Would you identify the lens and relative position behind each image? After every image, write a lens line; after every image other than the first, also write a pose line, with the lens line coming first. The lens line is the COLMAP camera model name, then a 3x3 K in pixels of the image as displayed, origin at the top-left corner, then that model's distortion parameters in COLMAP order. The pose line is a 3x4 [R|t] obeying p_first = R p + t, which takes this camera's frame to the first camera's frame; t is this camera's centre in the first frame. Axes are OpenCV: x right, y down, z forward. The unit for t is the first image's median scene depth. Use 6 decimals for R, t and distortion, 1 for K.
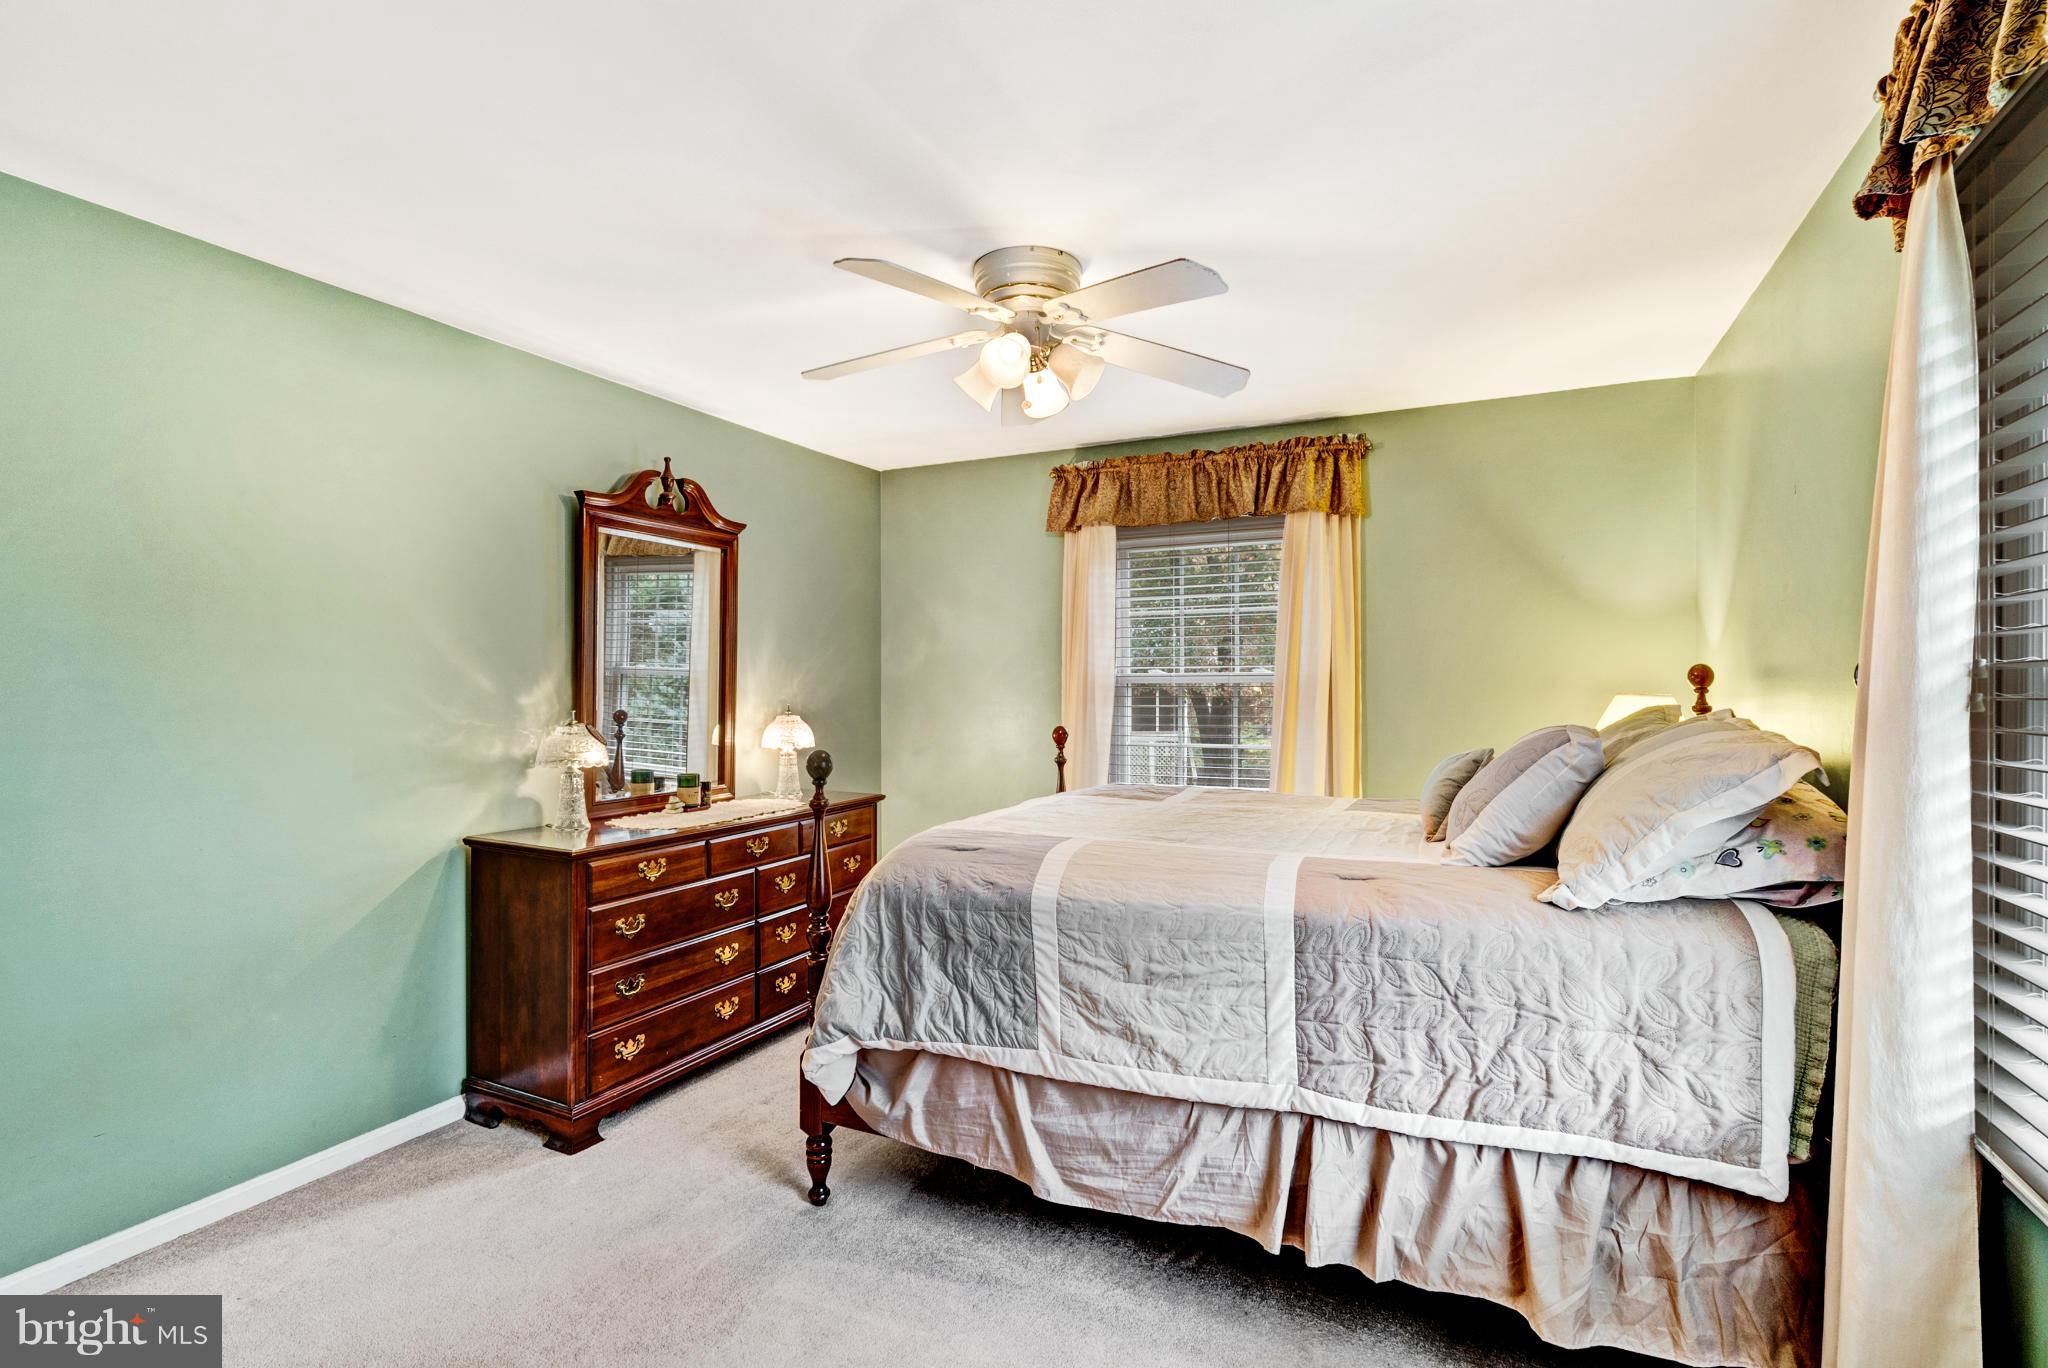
lens RADIAL K [[921.8, 0, 1017.7], [0, 921.8, 686.0], [0, 0, 1]] dist [-0.007159, -0.000504]
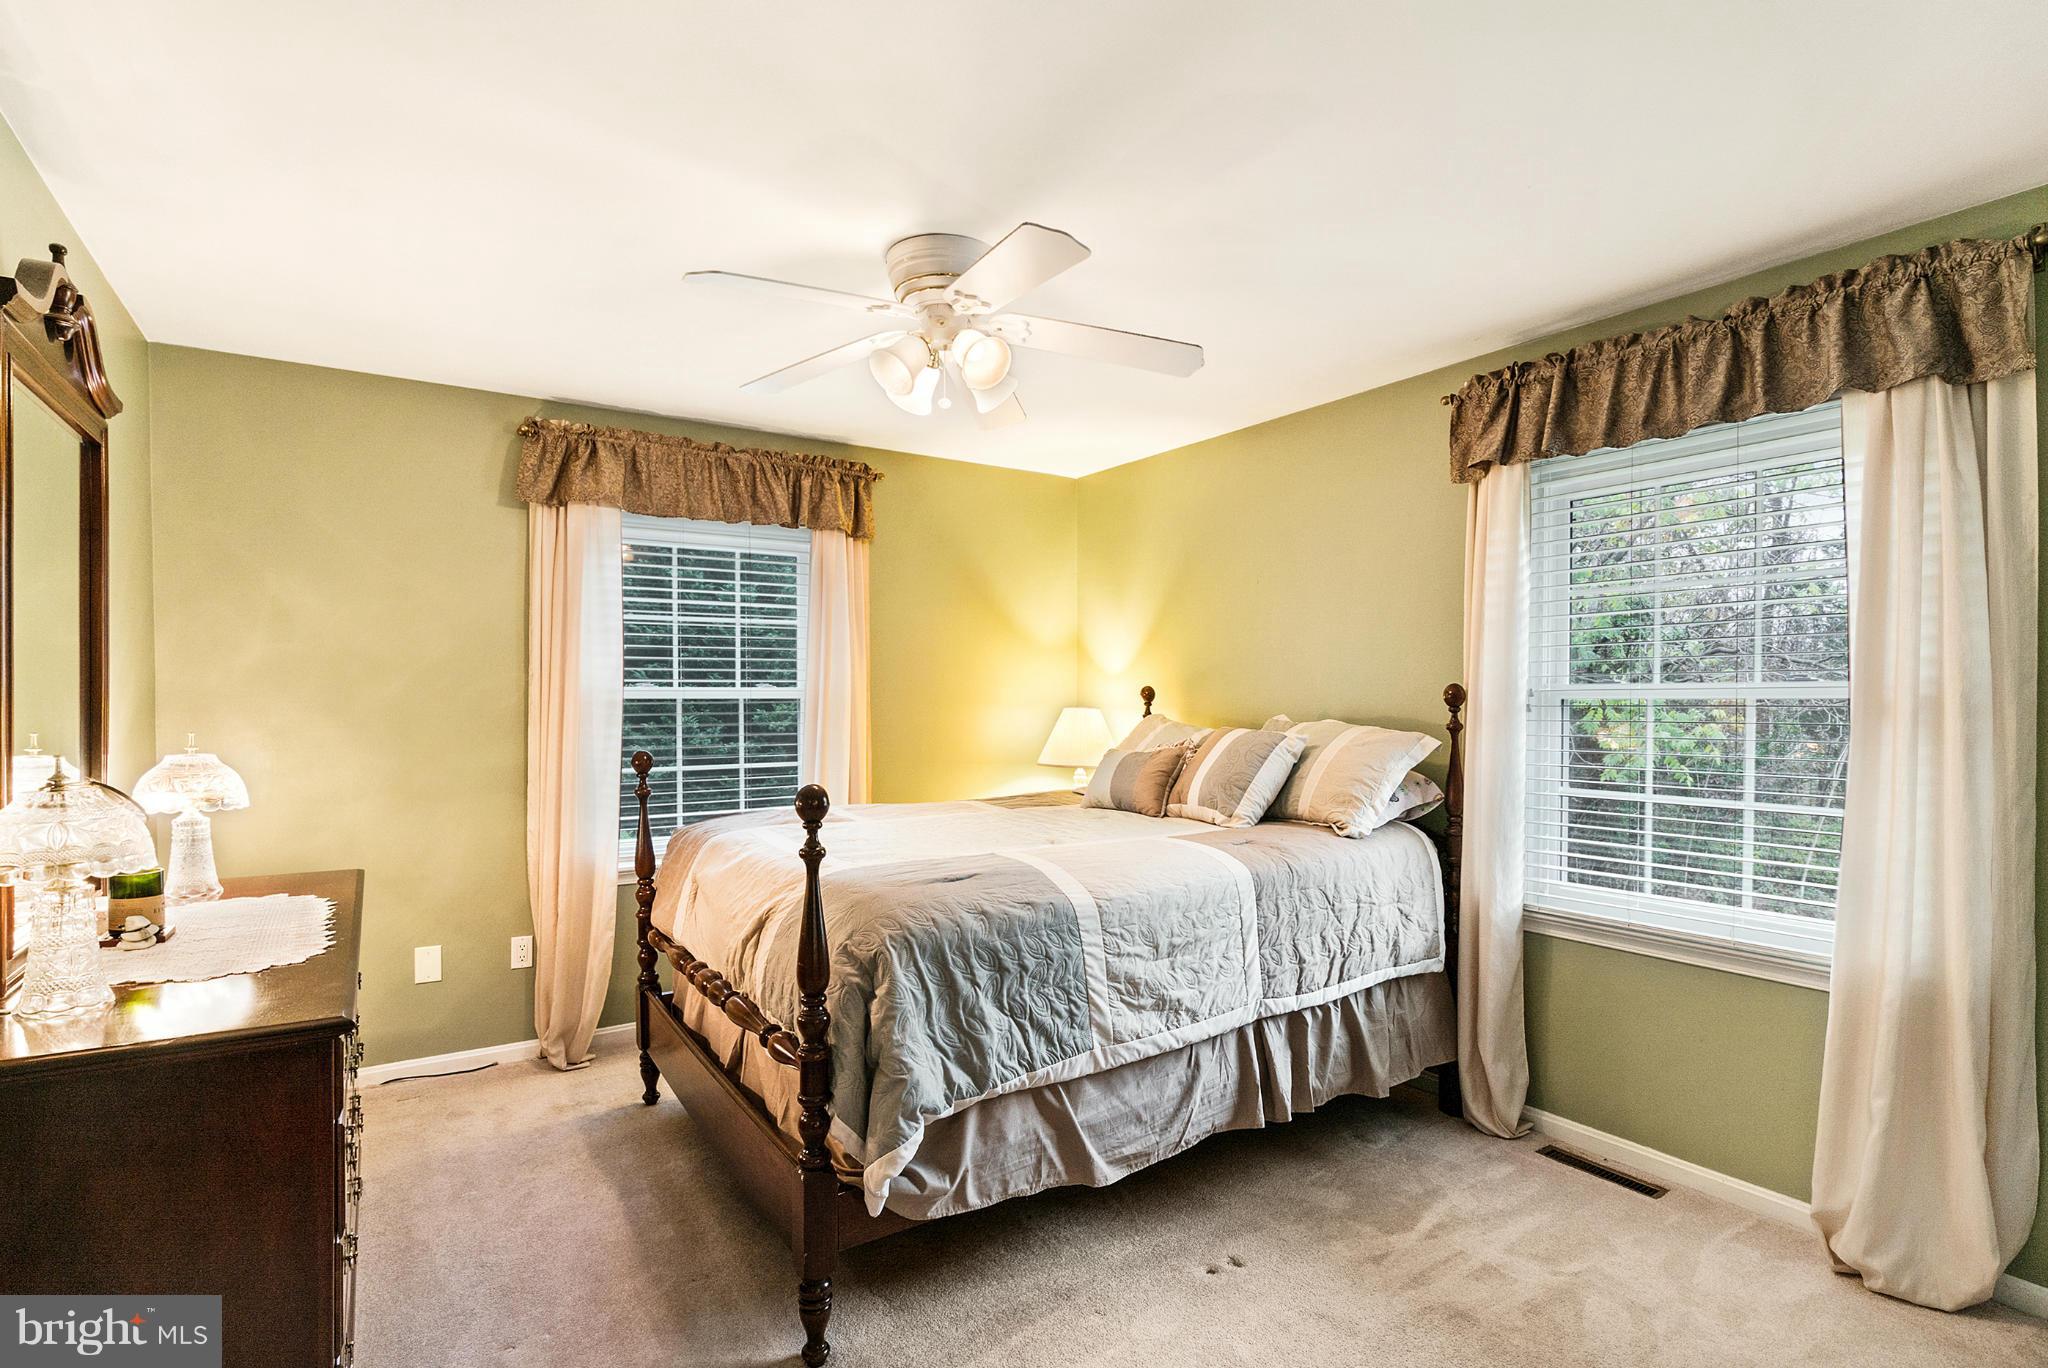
lens RADIAL K [[1002.0, 0, 1021.8], [0, 1002.0, 695.4], [0, 0, 1]] dist [-0.018353, -0.000215]
pose [[0.518664, 0.003315, 0.854972, -1.003381], [0.002444, 0.999983, -0.005360, -0.002017], [-0.854975, 0.004870, 0.518647, 0.480260]]
